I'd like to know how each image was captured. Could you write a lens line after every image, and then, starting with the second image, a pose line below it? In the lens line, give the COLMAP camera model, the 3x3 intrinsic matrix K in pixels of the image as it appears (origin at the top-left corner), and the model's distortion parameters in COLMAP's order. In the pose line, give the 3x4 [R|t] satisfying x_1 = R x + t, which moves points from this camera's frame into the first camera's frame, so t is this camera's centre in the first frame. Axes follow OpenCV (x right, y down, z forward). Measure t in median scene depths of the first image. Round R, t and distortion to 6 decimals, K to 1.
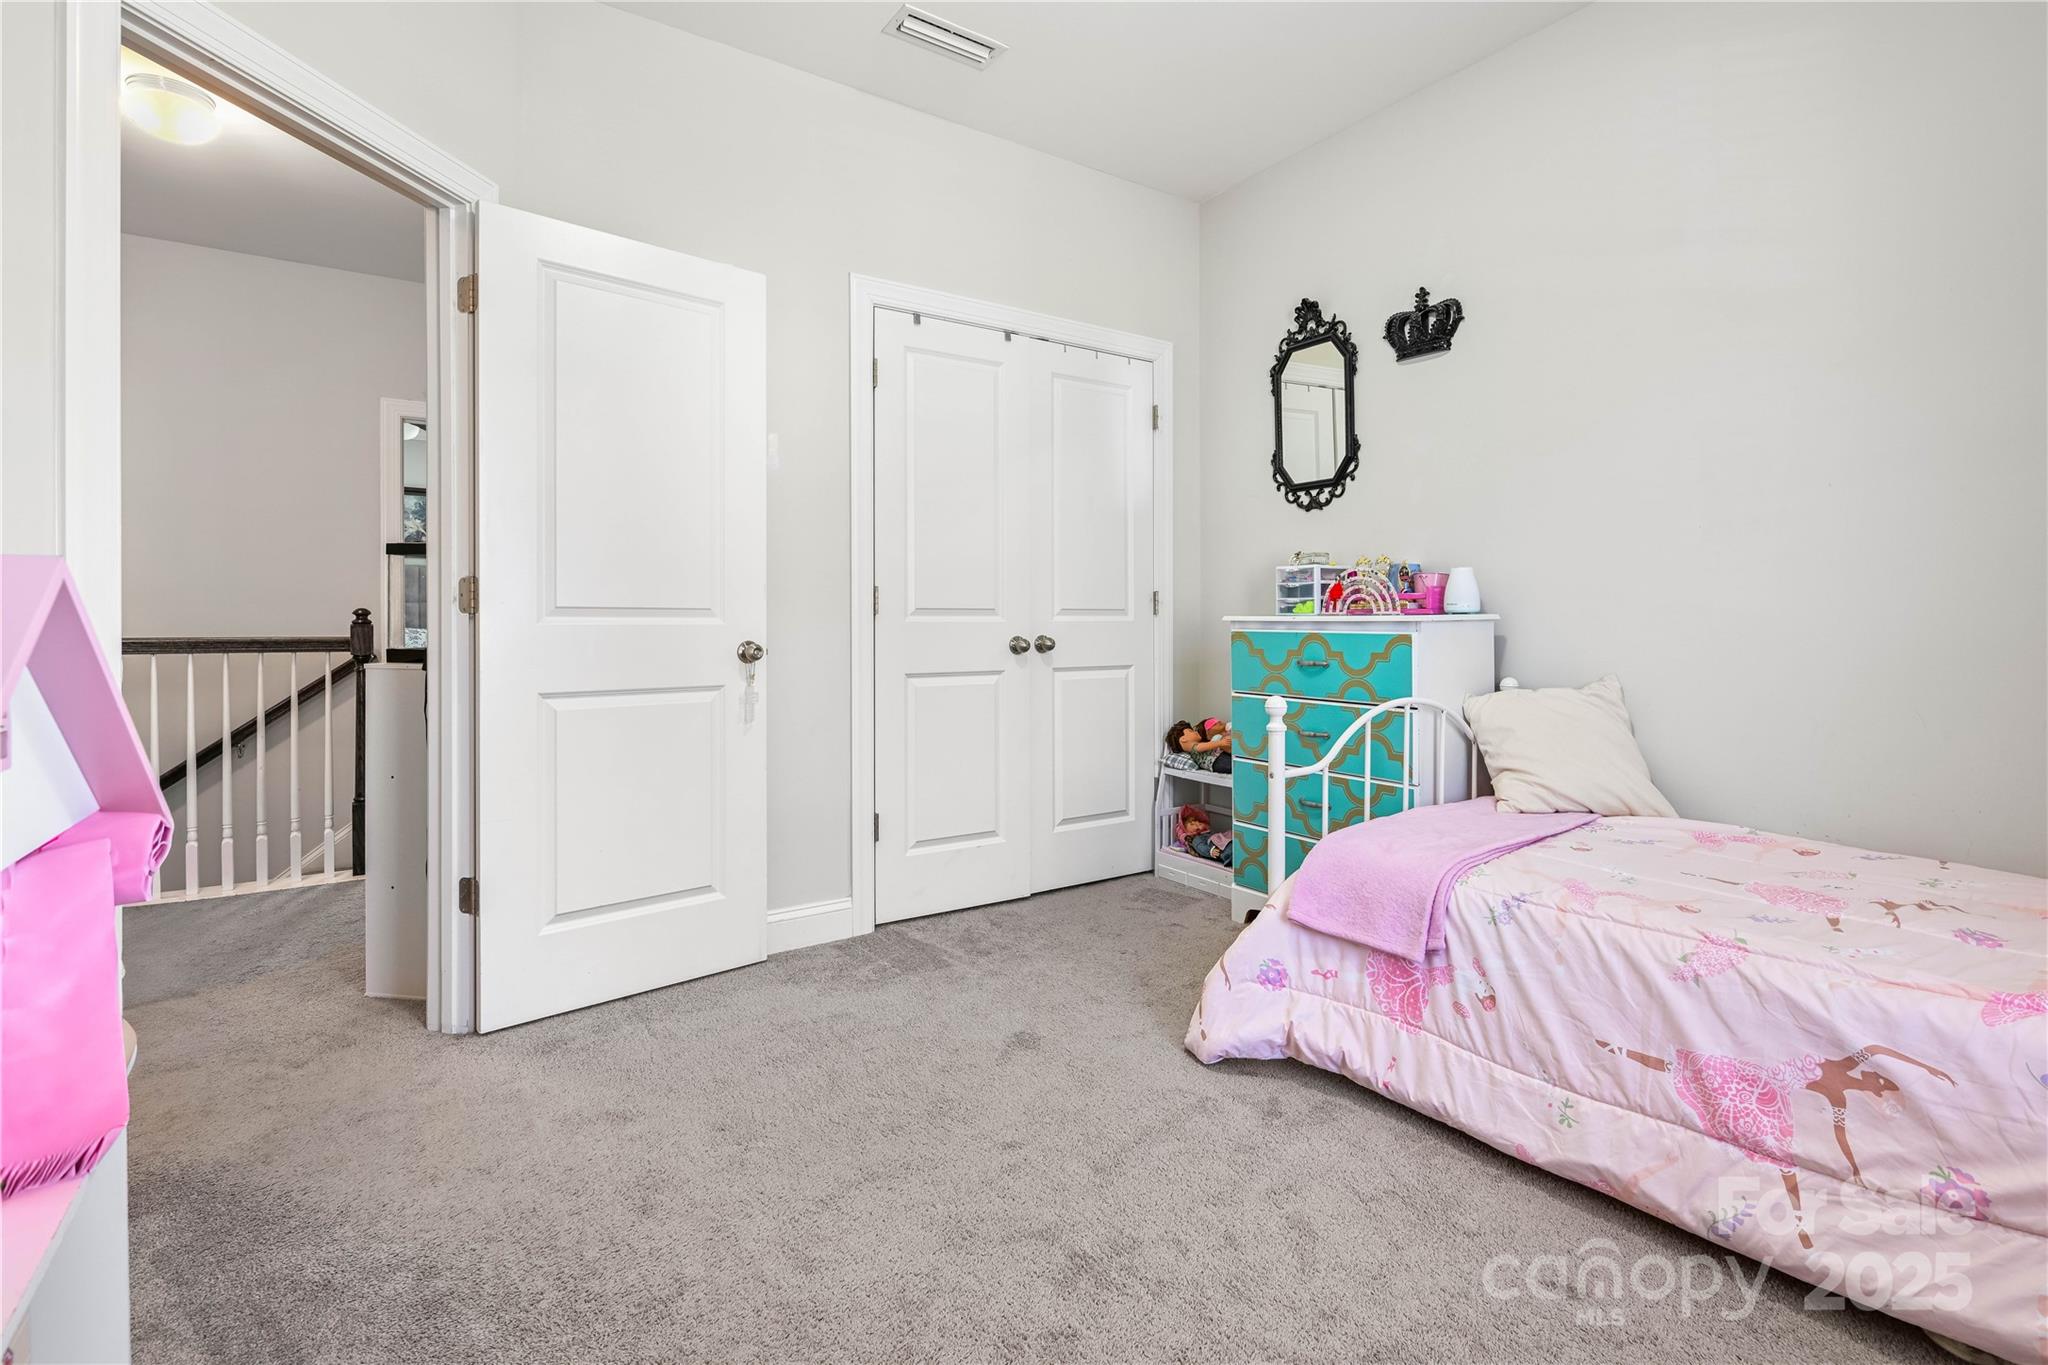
lens RADIAL K [[938.0, 0, 1024.7], [0, 938.0, 623.1], [0, 0, 1]] dist [-0.000697, -0.000092]
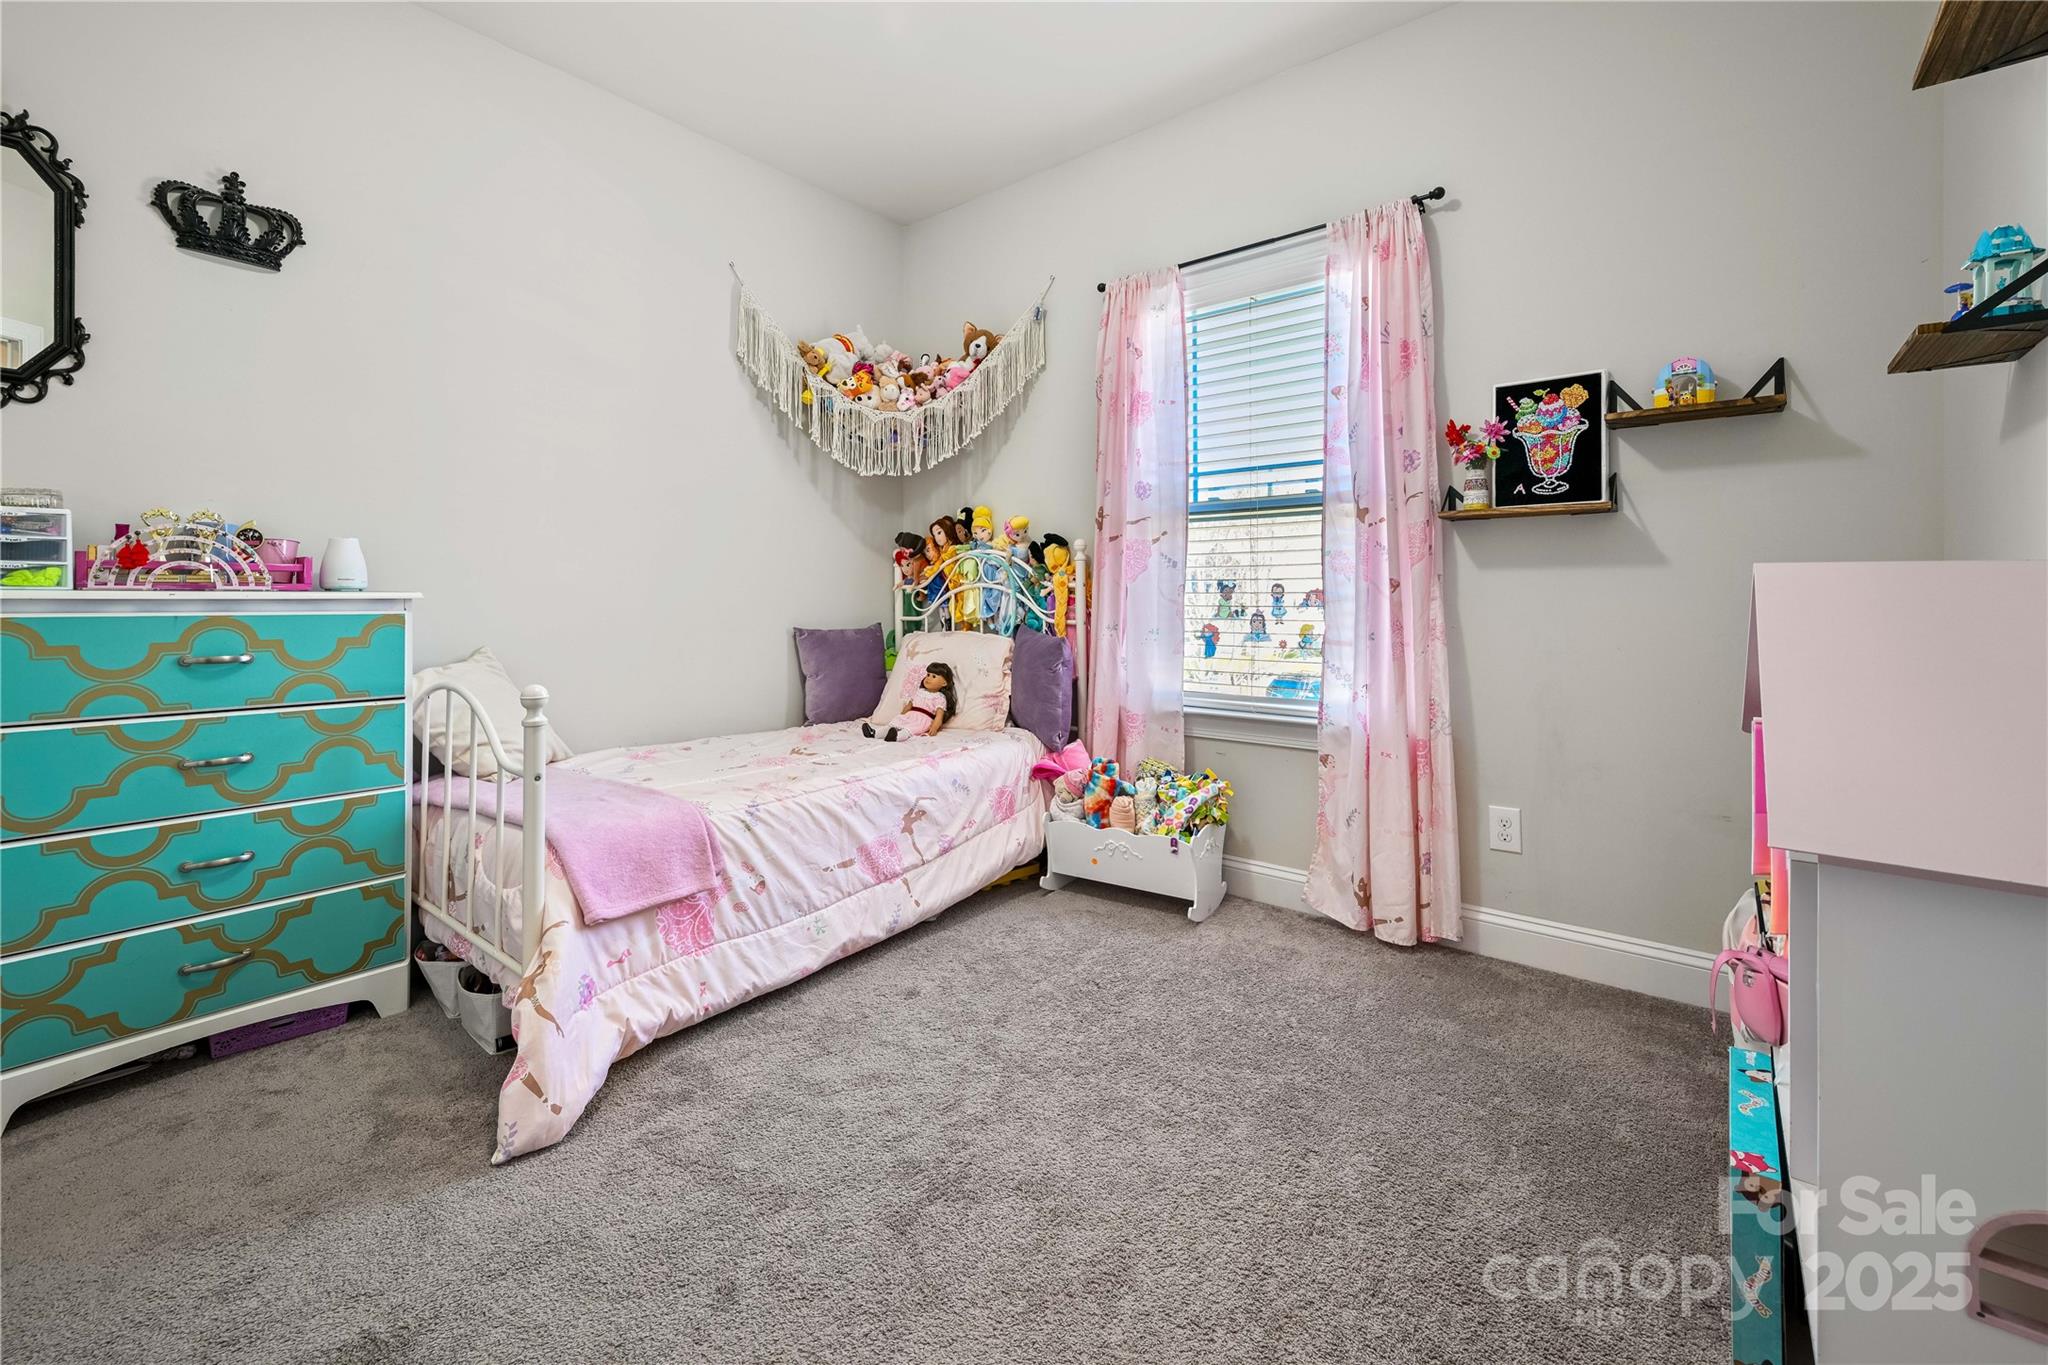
lens RADIAL K [[845.9, 0, 1024.9], [0, 845.9, 594.8], [0, 0, 1]] dist [-0.000058, -0.000066]
pose [[-0.281031, 0.007166, 0.959672, -0.719485], [0.005120, 0.999969, -0.005968, 0.002701], [-0.959685, 0.003236, -0.281059, 0.935879]]
